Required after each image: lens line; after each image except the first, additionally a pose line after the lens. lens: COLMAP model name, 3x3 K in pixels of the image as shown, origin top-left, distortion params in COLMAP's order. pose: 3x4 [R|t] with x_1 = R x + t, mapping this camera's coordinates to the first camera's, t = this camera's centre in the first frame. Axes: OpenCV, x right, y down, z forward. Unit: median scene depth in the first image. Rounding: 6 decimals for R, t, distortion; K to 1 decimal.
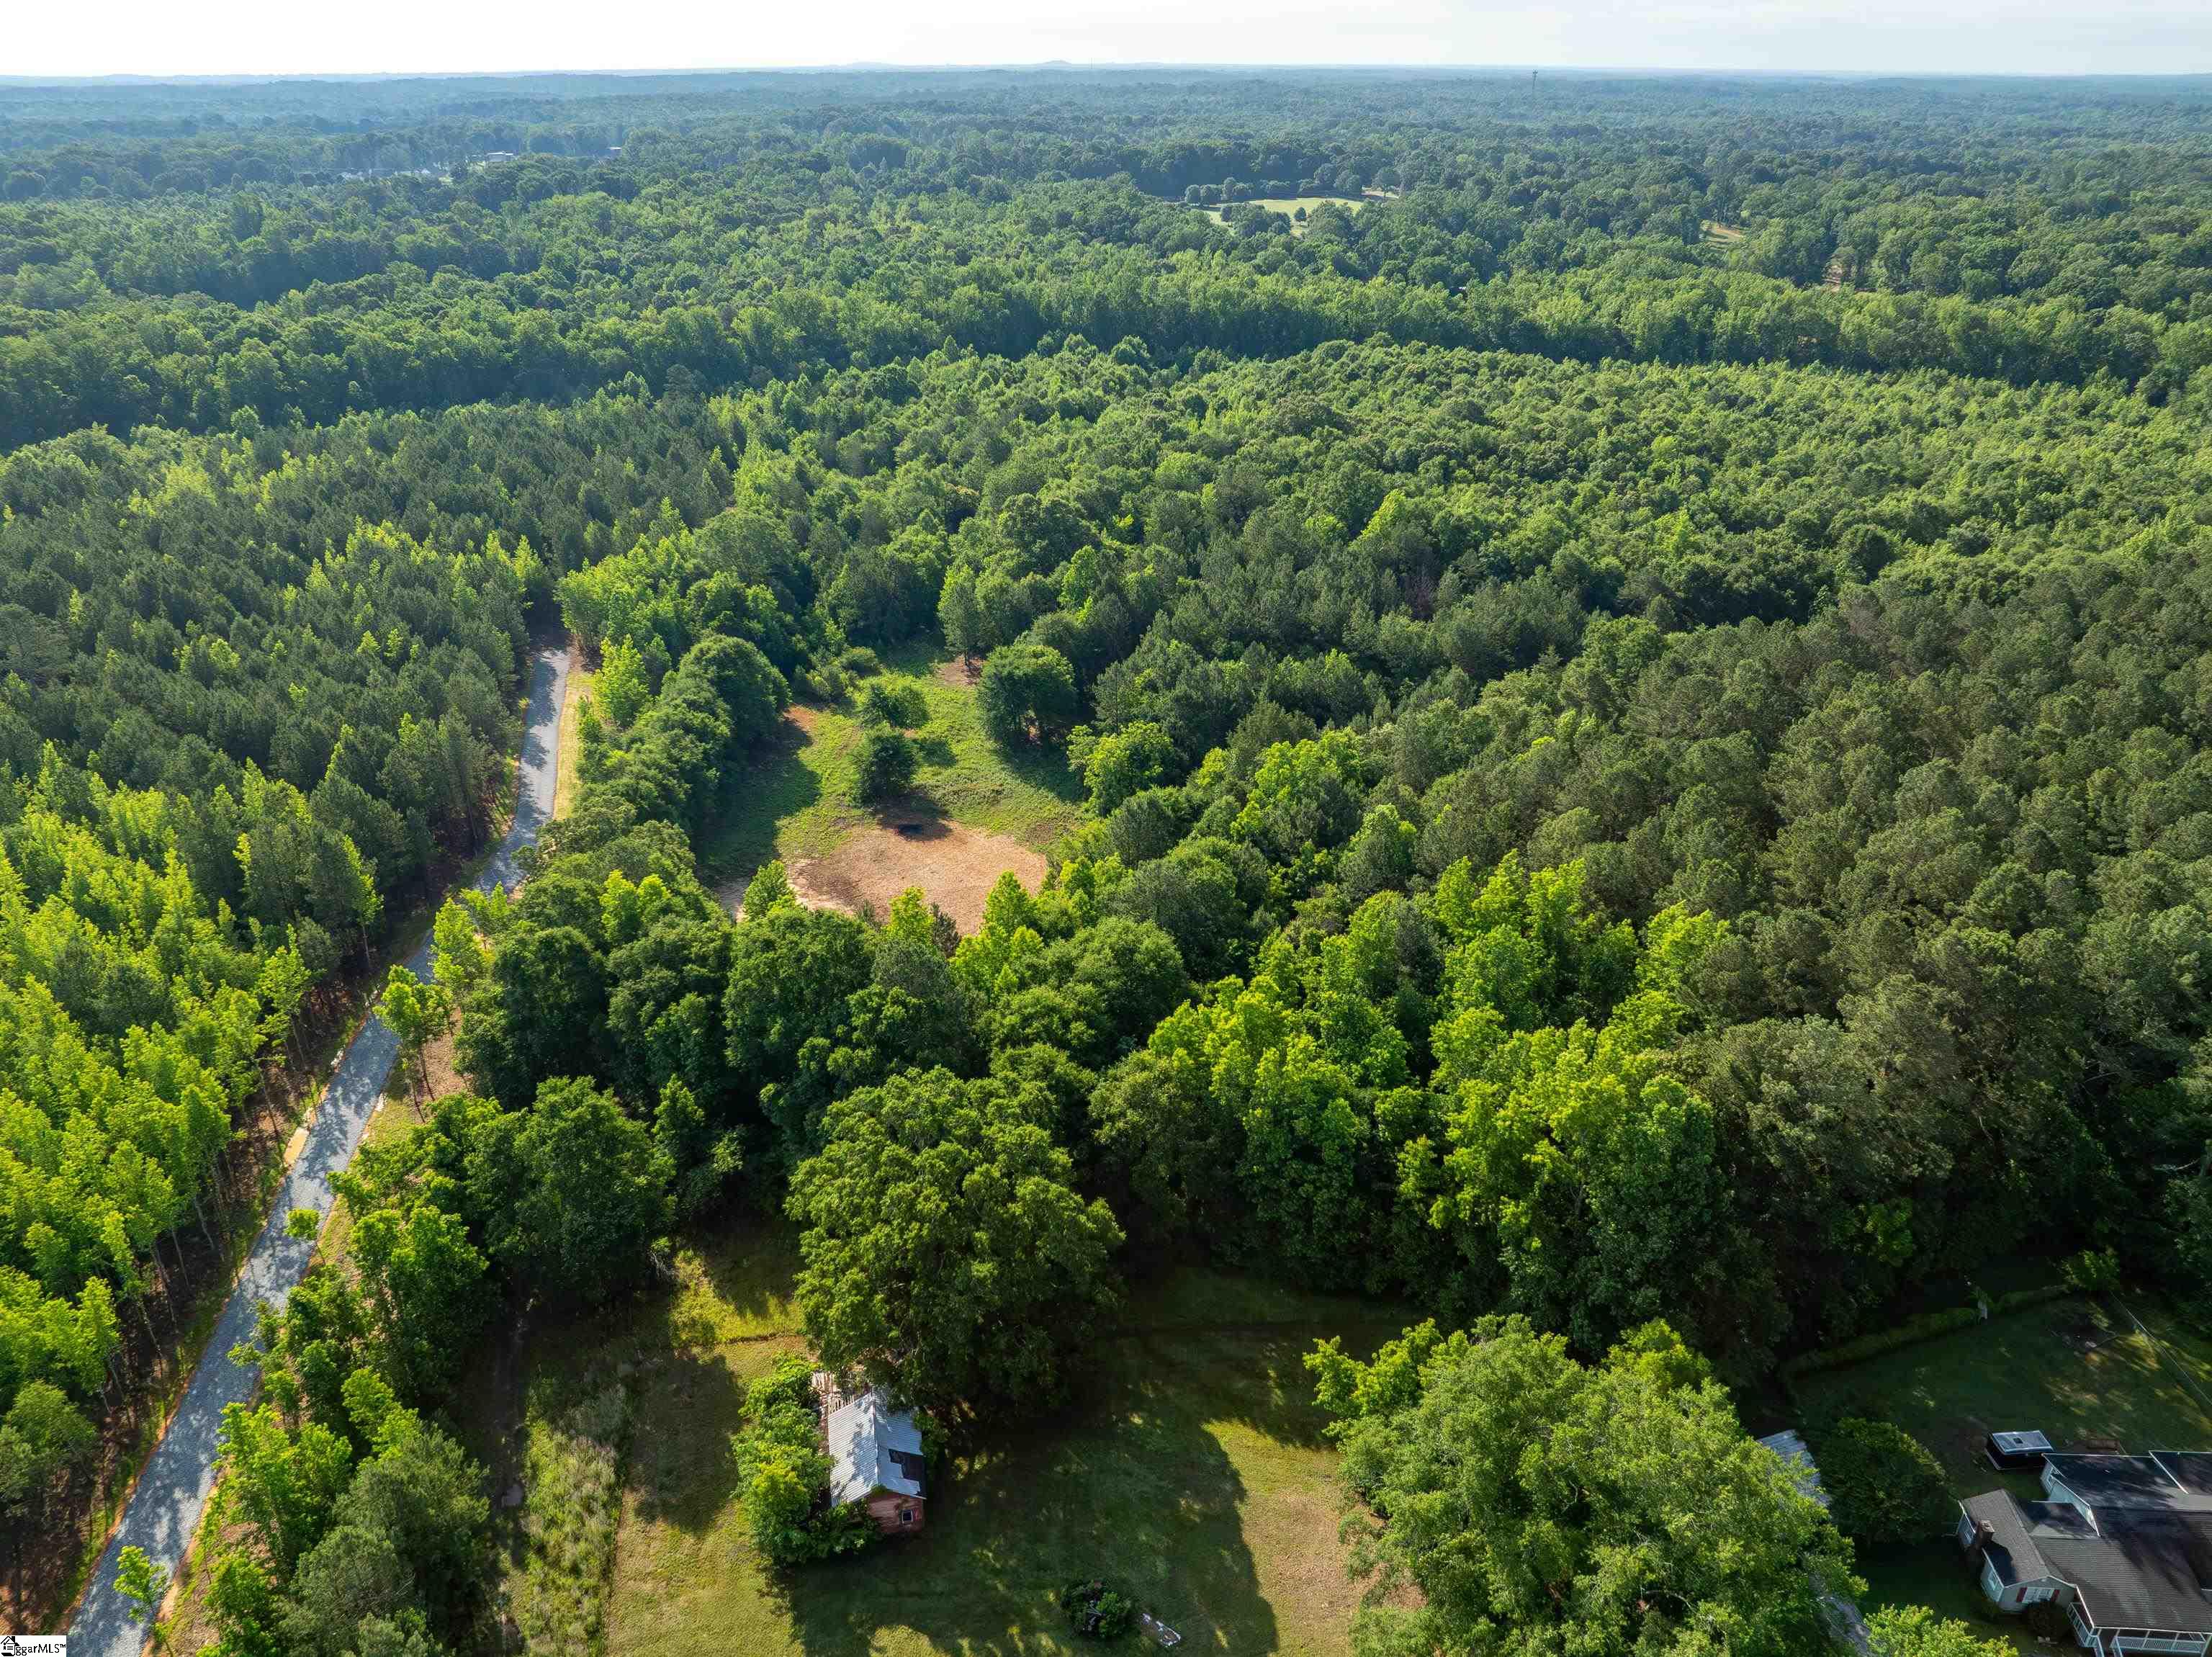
lens RADIAL K [[1555.7, 0, 1106.0], [0, 1555.7, 828.5], [0, 0, 1]] dist [-0.039739, 0.007568]
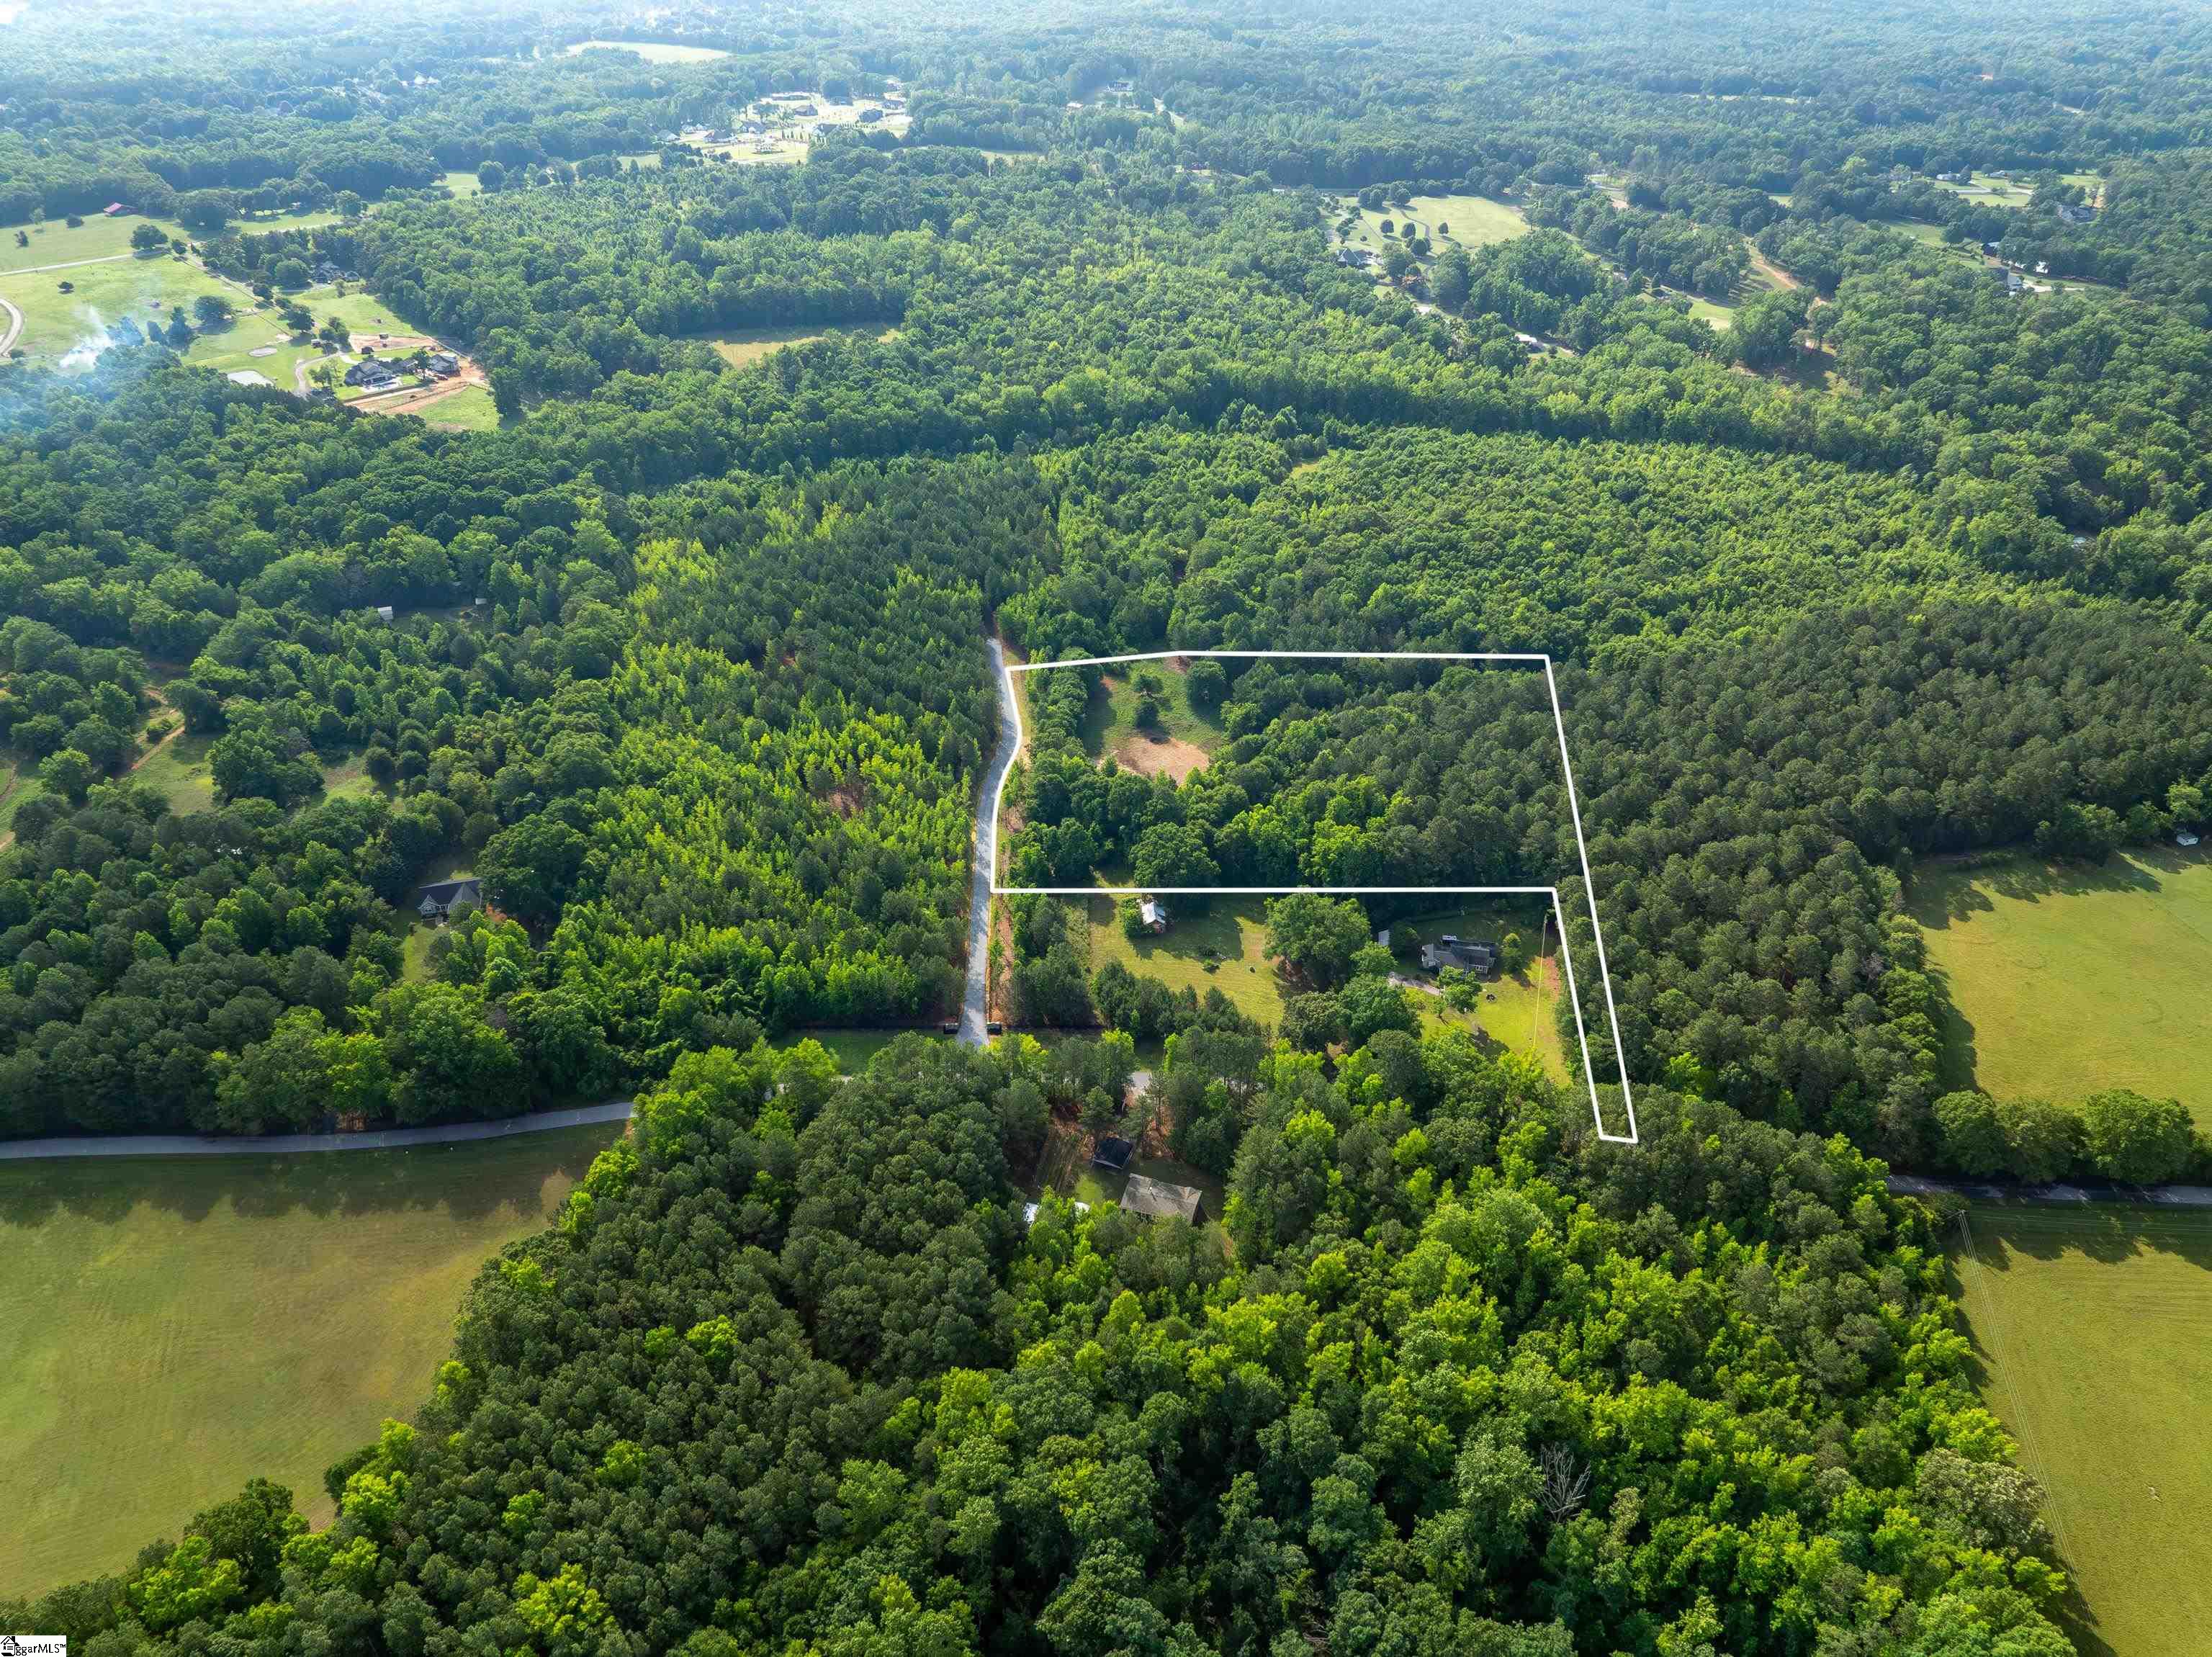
lens RADIAL K [[1555.7, 0, 1106.0], [0, 1555.7, 828.5], [0, 0, 1]] dist [-0.039739, 0.007568]
pose [[0.992009, 0.069524, -0.105282, 0.059405], [-0.057486, 0.991891, 0.113350, -0.115667], [0.112308, -0.106392, 0.987961, -1.280183]]
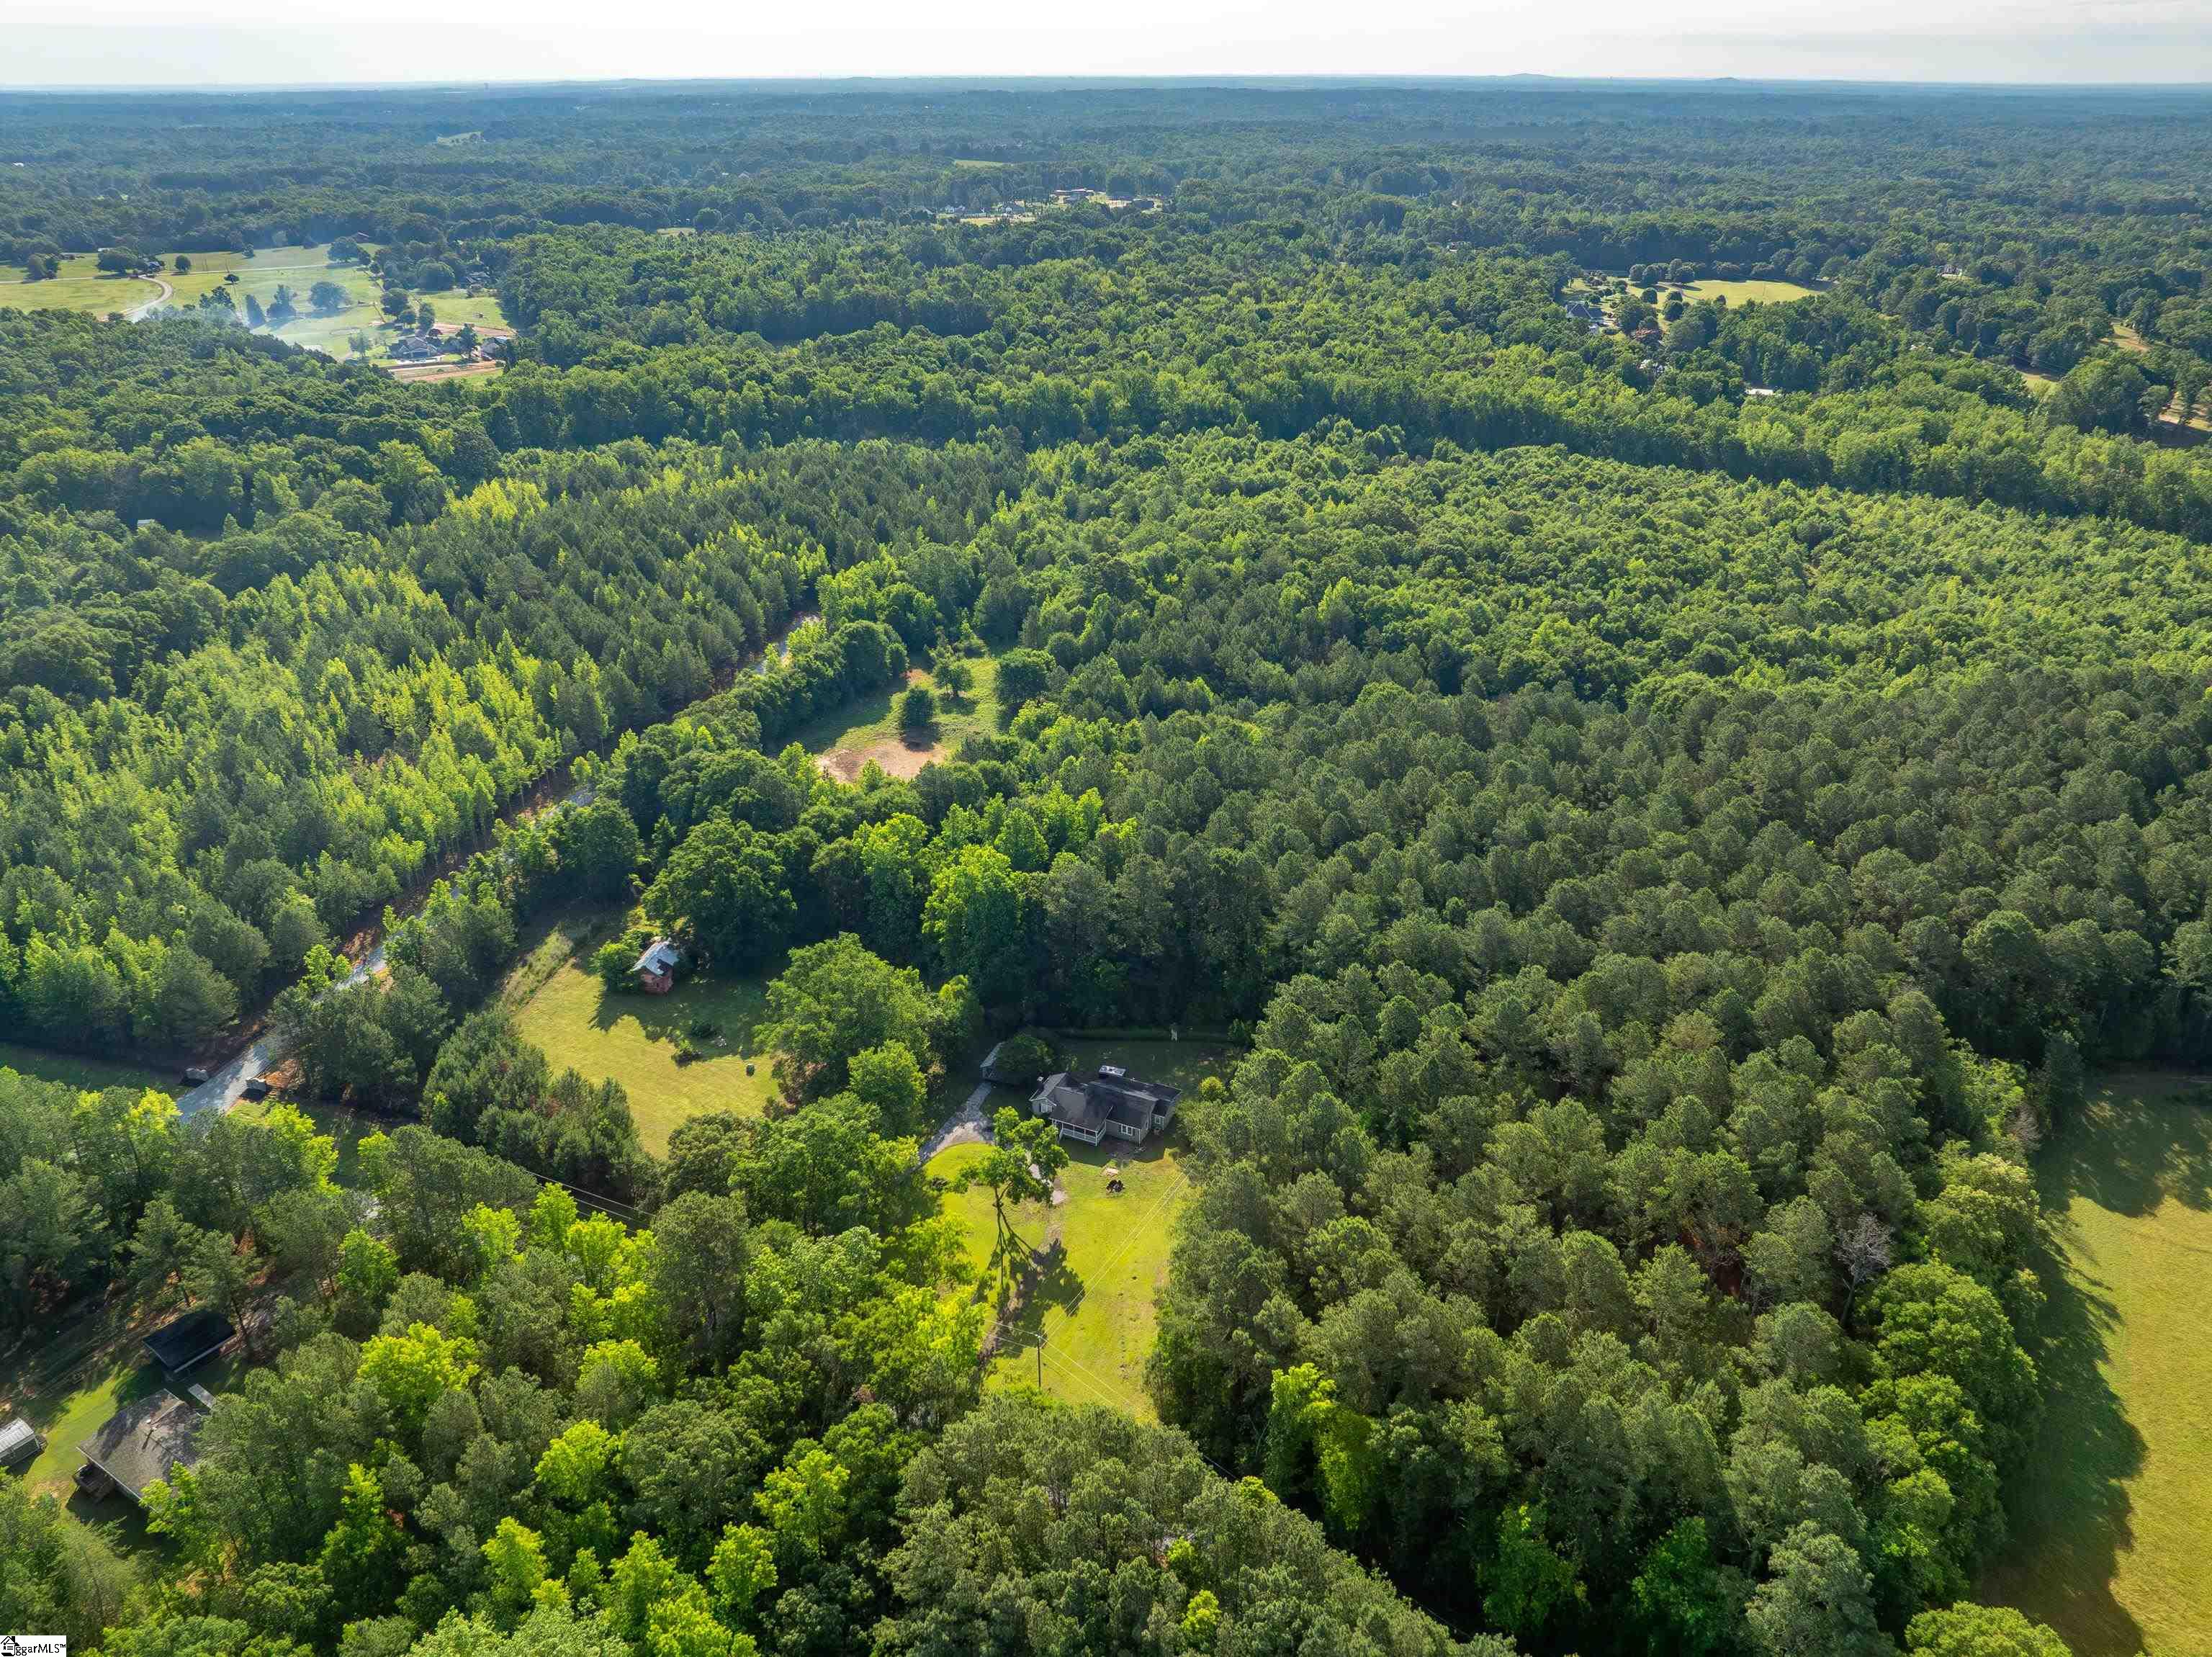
lens RADIAL K [[1555.7, 0, 1106.0], [0, 1555.7, 828.5], [0, 0, 1]] dist [-0.039739, 0.007568]
pose [[0.926505, 0.169166, -0.336112, 0.548066], [-0.170212, 0.985049, 0.026580, 0.008301], [0.335584, 0.032584, 0.941447, -0.447482]]
